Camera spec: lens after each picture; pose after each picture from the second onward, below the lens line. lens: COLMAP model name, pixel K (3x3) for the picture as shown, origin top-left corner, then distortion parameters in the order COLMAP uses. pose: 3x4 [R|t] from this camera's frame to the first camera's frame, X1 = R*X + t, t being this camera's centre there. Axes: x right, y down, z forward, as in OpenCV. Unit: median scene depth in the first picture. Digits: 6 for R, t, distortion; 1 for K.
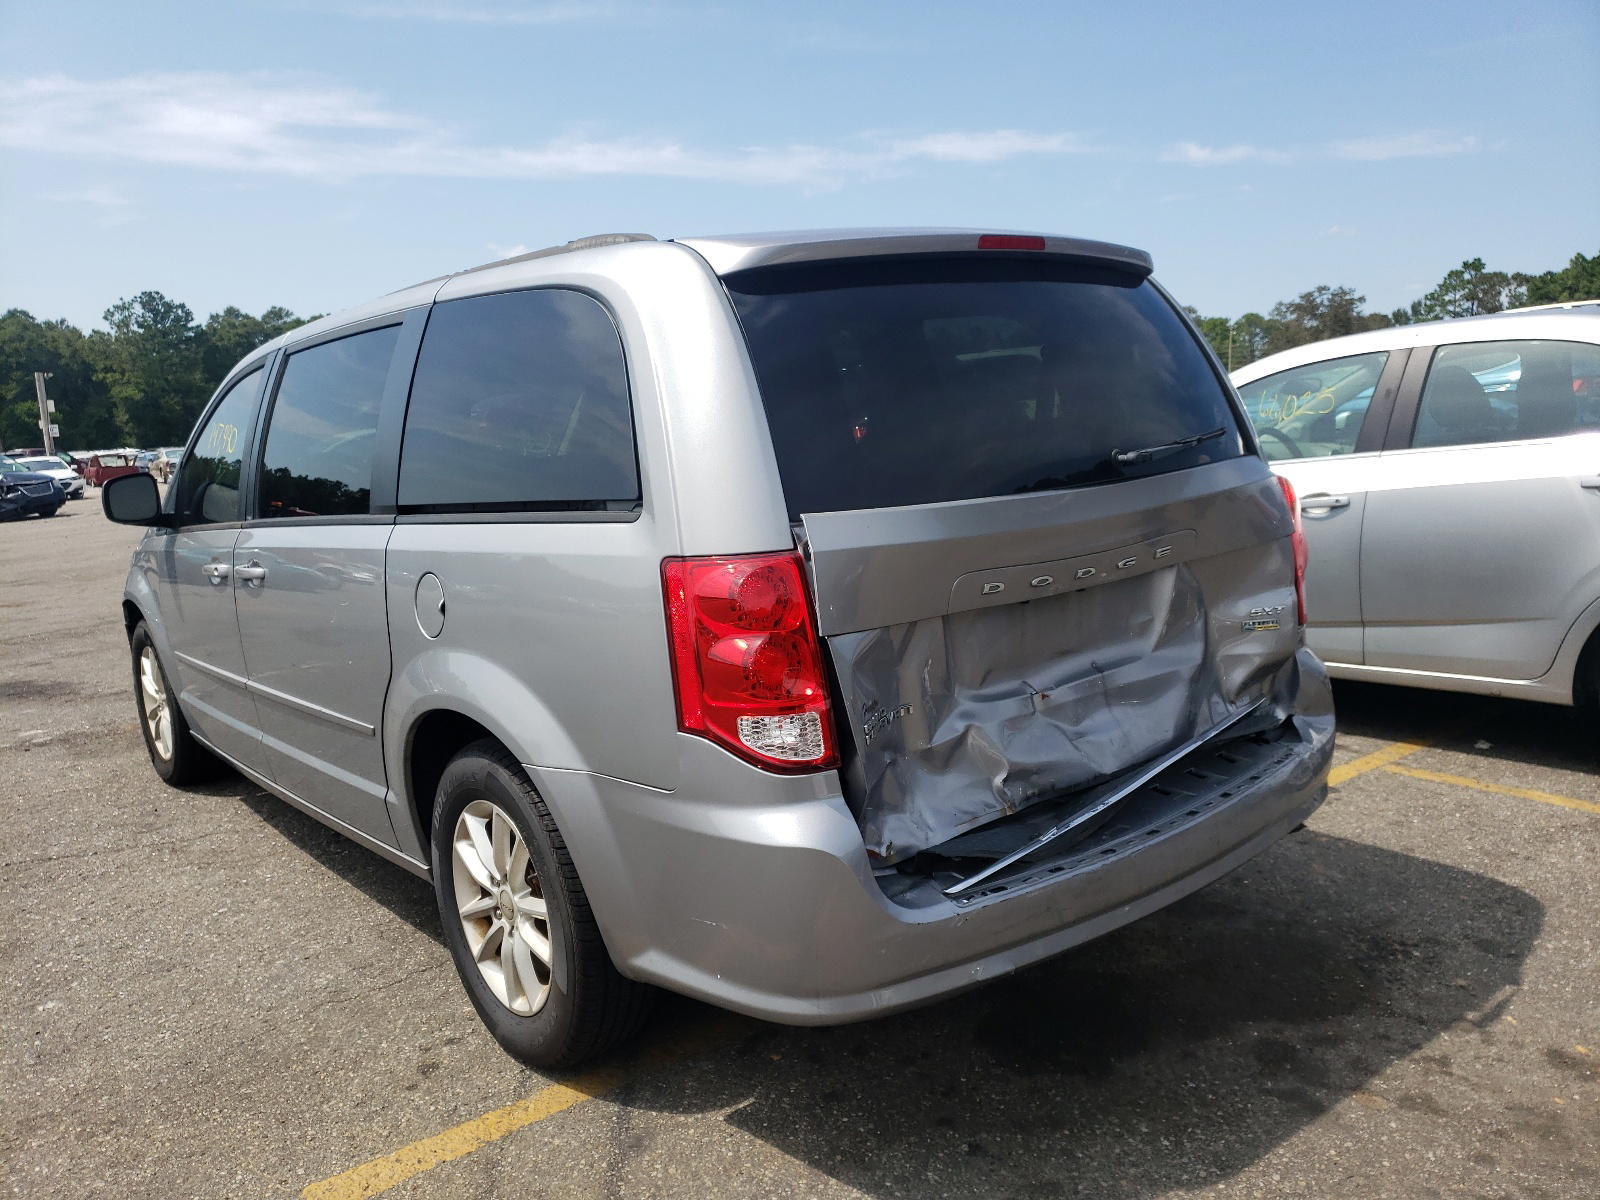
lens RADIAL K [[1213.0, 0, 800.0], [0, 1213.0, 600.0], [0, 0, 1]] dist [0.000350, 0.007329]
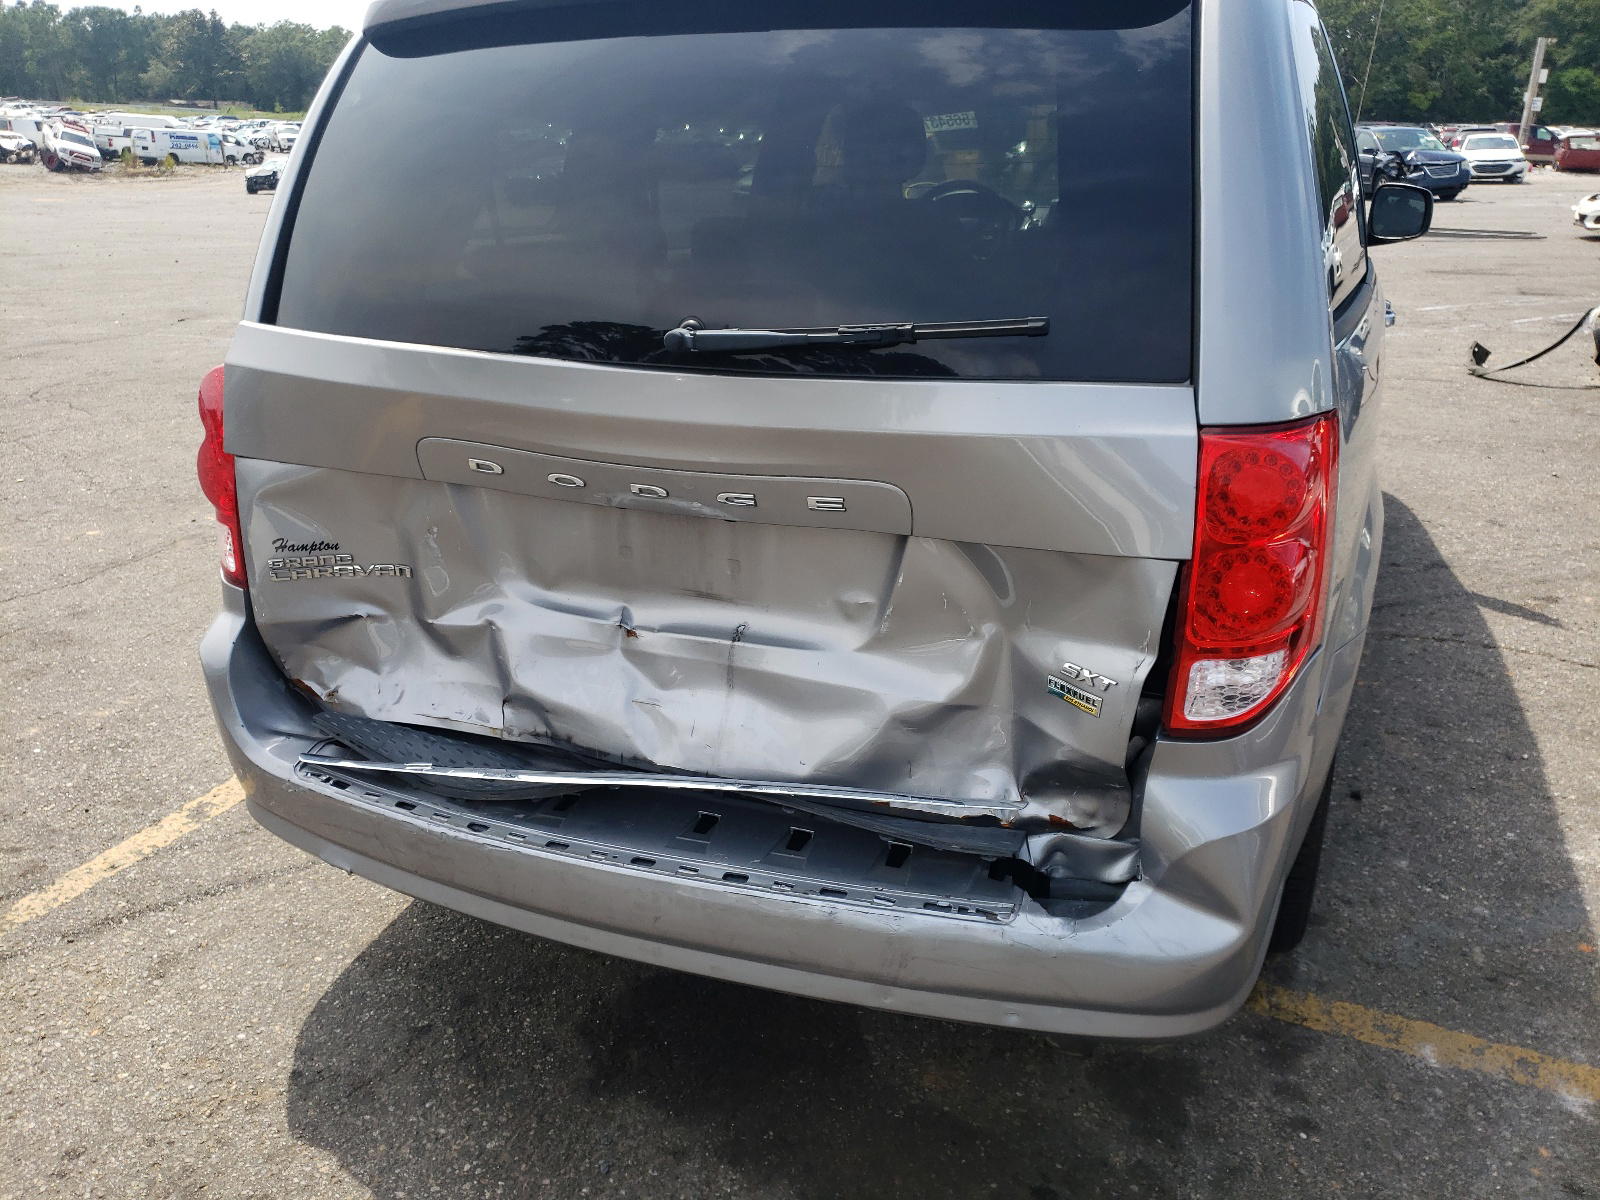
lens RADIAL K [[1241.5, 0, 800.0], [0, 1241.5, 600.0], [0, 0, 1]] dist [0.007556, 0.001827]
pose [[0.479950, 0.359249, -0.800367, 0.864652], [-0.158176, 0.932796, 0.323838, -0.207334], [0.862918, -0.028827, 0.504520, 0.703989]]
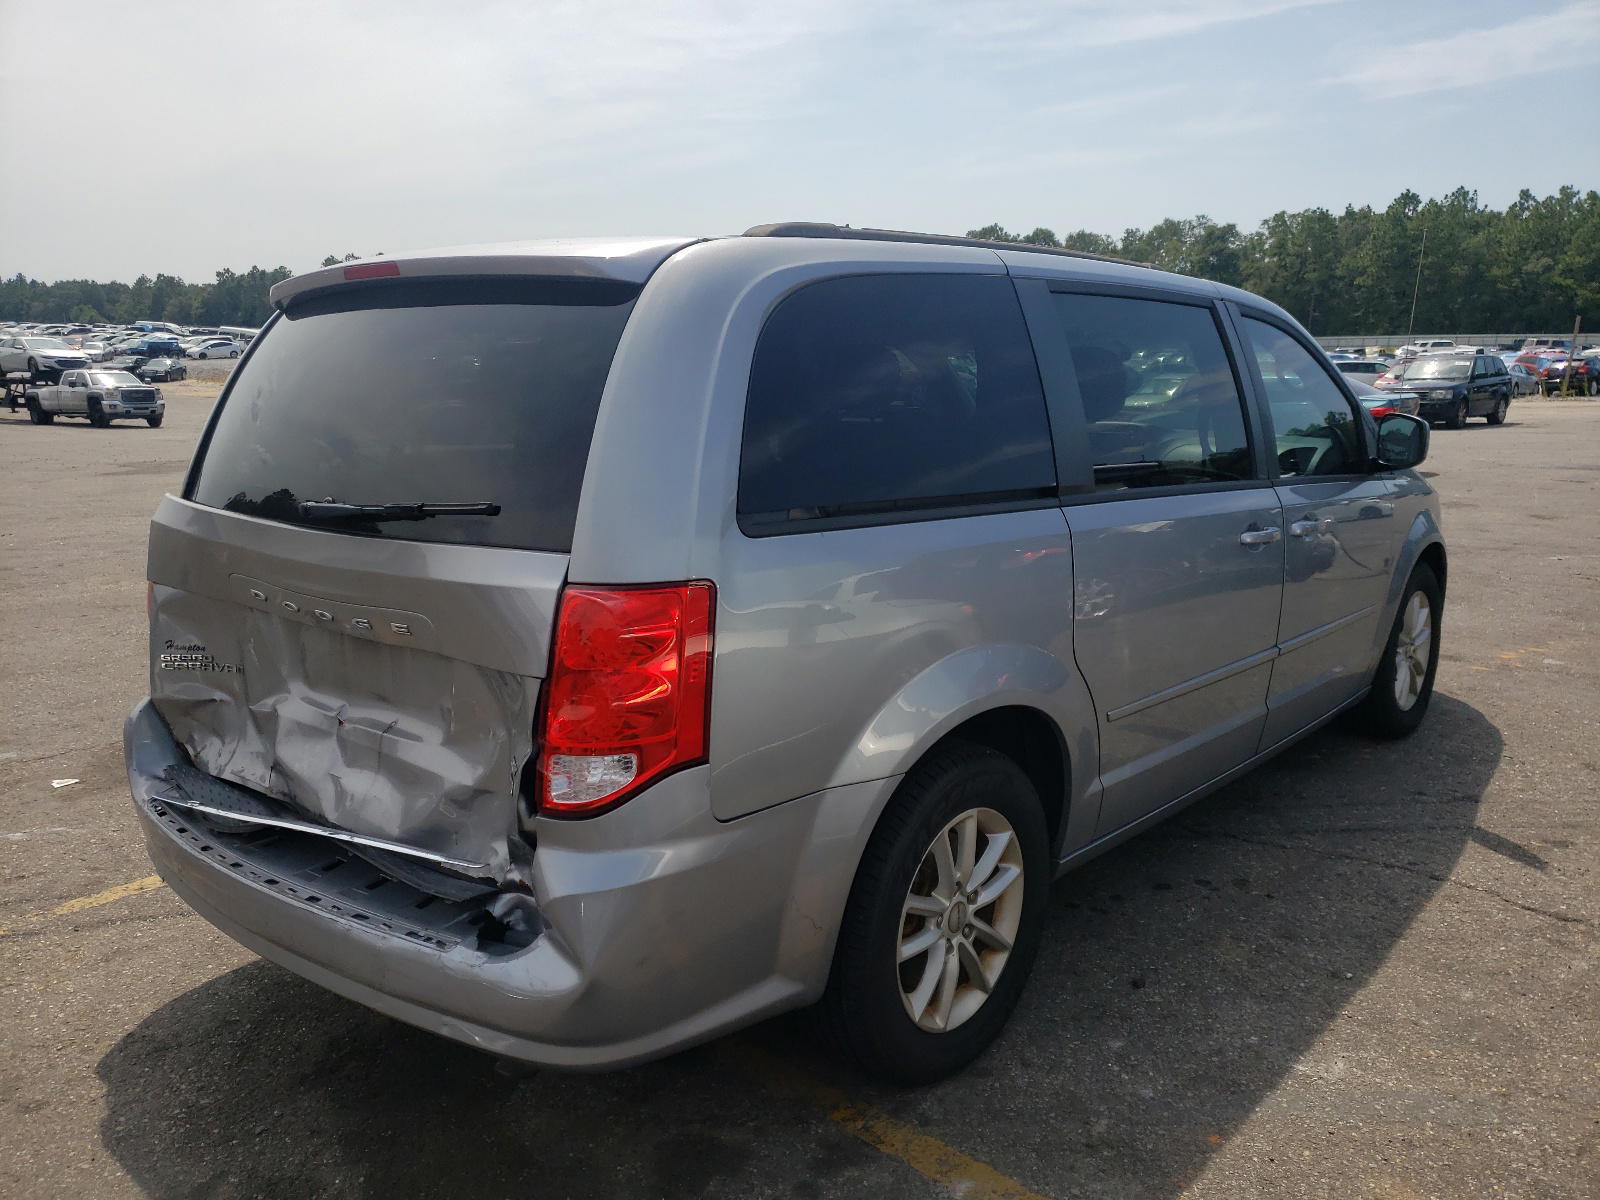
lens RADIAL K [[1213.0, 0, 800.0], [0, 1213.0, 600.0], [0, 0, 1]] dist [0.000350, 0.007329]
pose [[0.194261, 0.243141, -0.950339, 1.233164], [-0.159714, 0.963708, 0.213913, -0.304881], [0.967860, 0.110227, 0.226044, 1.135098]]
